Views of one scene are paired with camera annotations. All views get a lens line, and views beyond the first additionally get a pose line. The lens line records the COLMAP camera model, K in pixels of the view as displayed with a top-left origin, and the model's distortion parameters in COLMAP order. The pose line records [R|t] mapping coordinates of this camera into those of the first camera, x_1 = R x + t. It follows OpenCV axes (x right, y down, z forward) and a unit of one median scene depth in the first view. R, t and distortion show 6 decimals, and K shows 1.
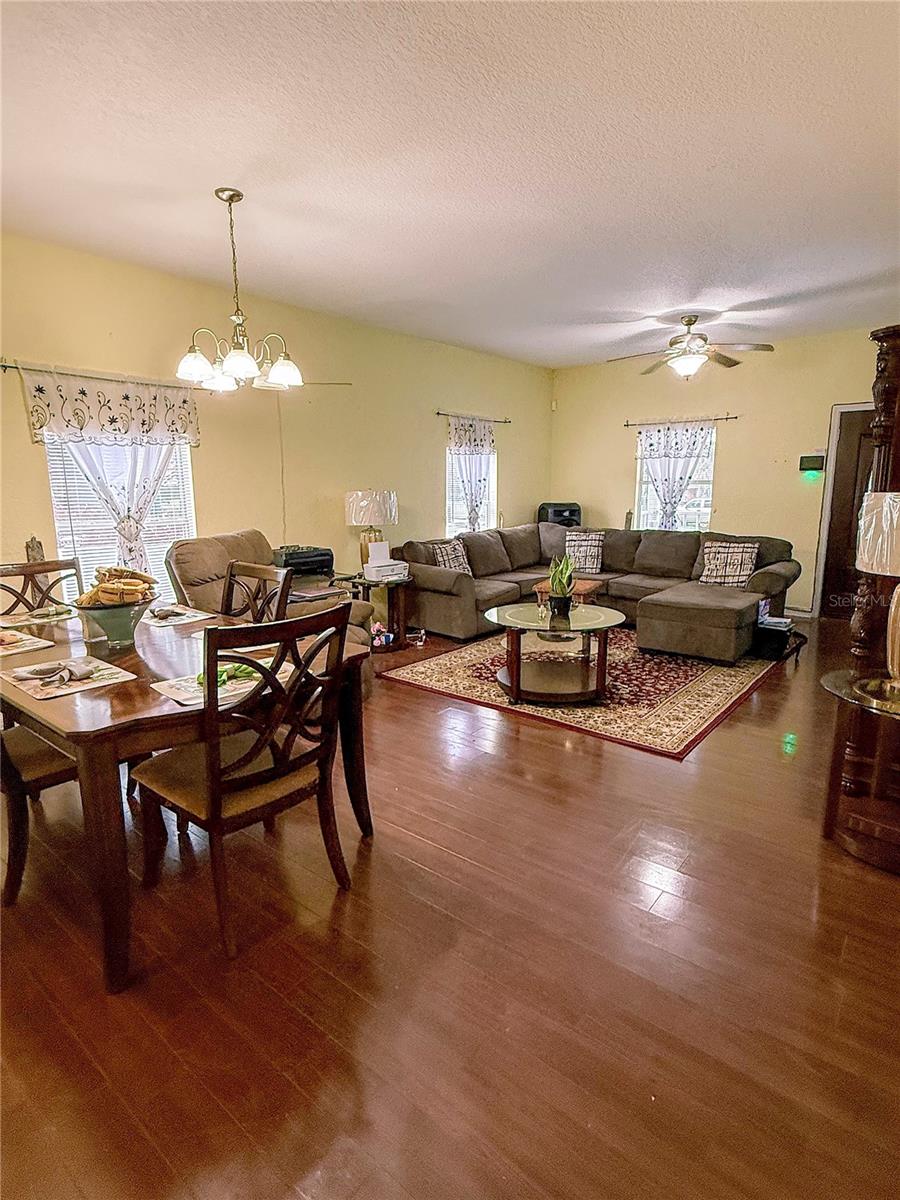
lens RADIAL K [[614.5, 0, 455.6], [0, 614.5, 600.1], [0, 0, 1]] dist [-0.003037, -0.000601]
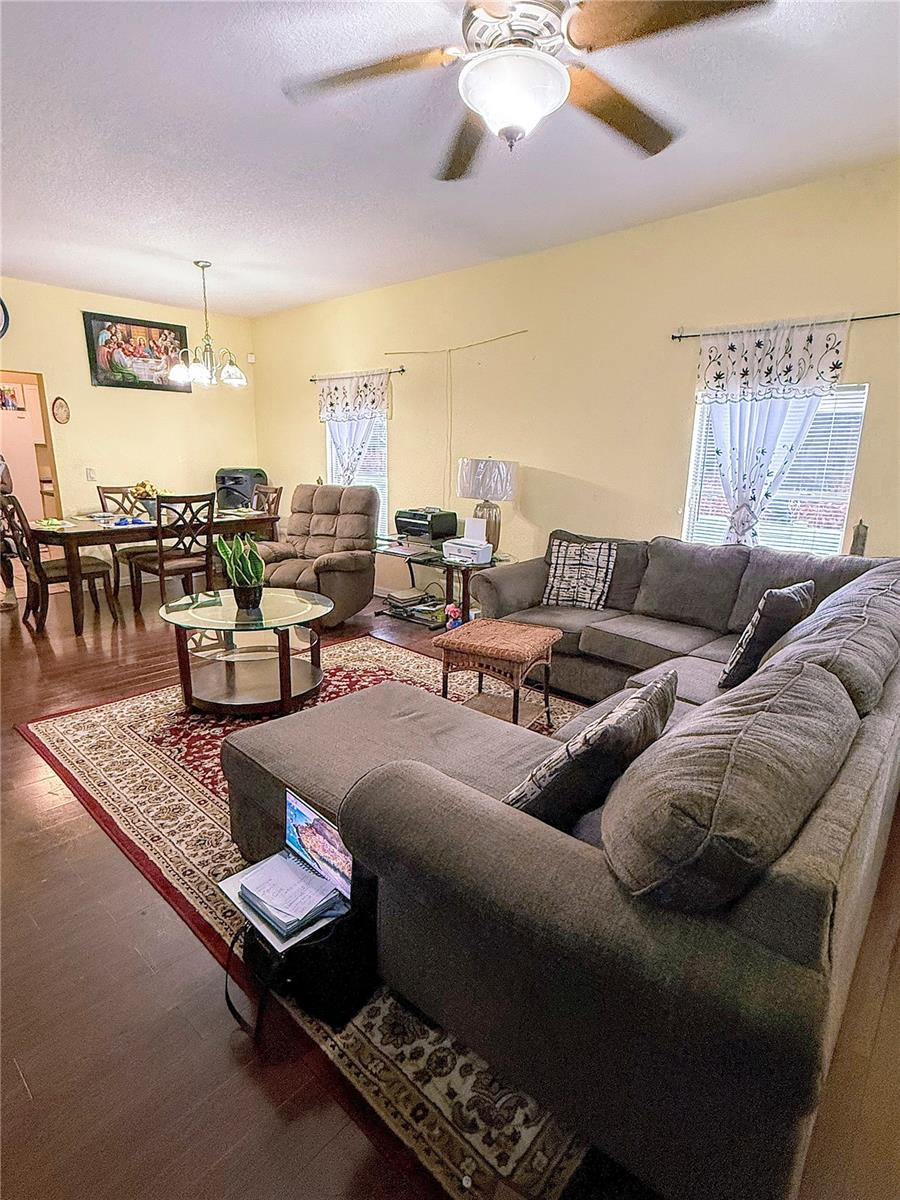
lens RADIAL K [[614.5, 0, 455.8], [0, 614.5, 601.5], [0, 0, 1]] dist [-0.003037, -0.000601]
pose [[-0.047711, 0.248226, -0.967526, 1.003183], [-0.200713, 0.946490, 0.252727, -0.264004], [0.978488, 0.206253, 0.004664, 1.329004]]
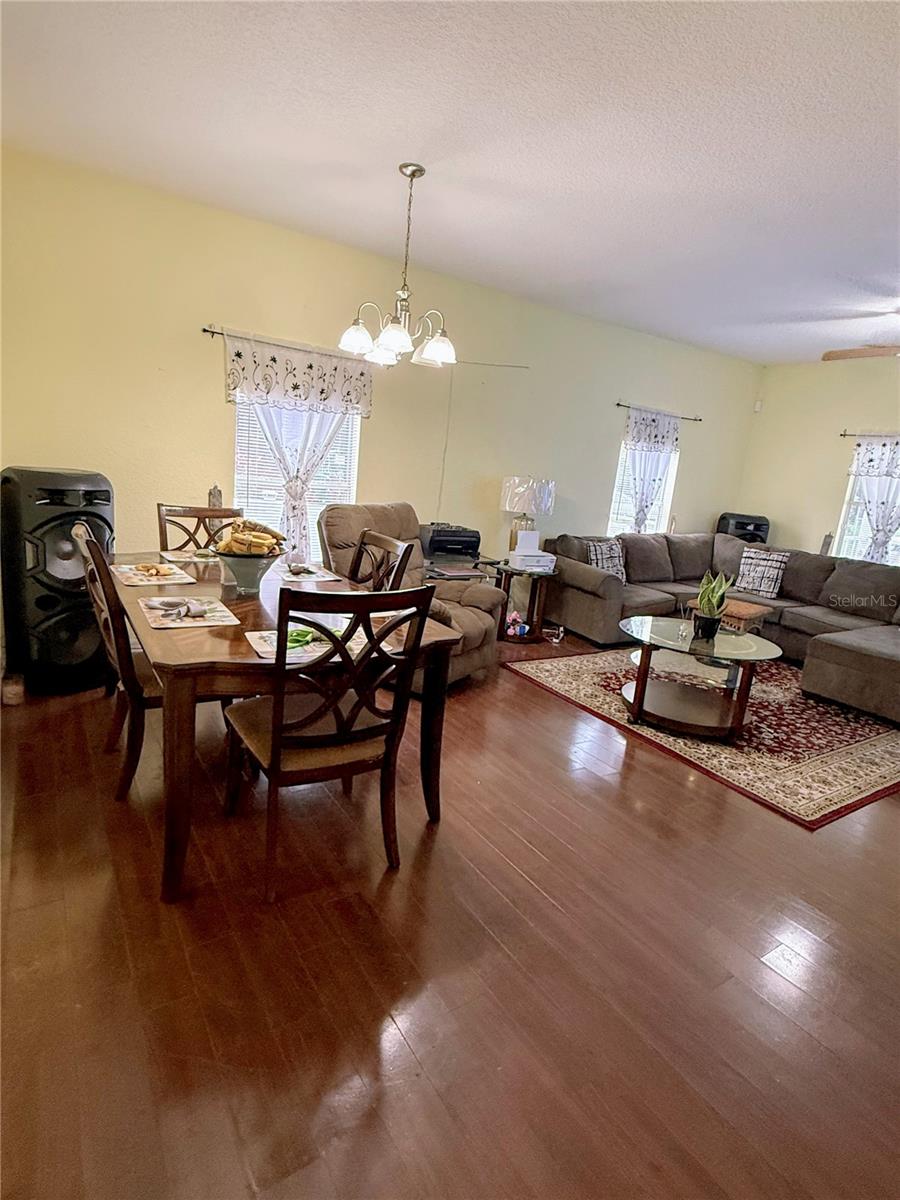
lens RADIAL K [[614.5, 0, 453.7], [0, 614.5, 599.4], [0, 0, 1]] dist [-0.003037, -0.000601]
pose [[0.947444, 0.161532, -0.276147, 0.065255], [-0.156640, 0.986852, 0.039838, -0.009053], [0.278951, 0.005511, 0.960289, 0.036659]]
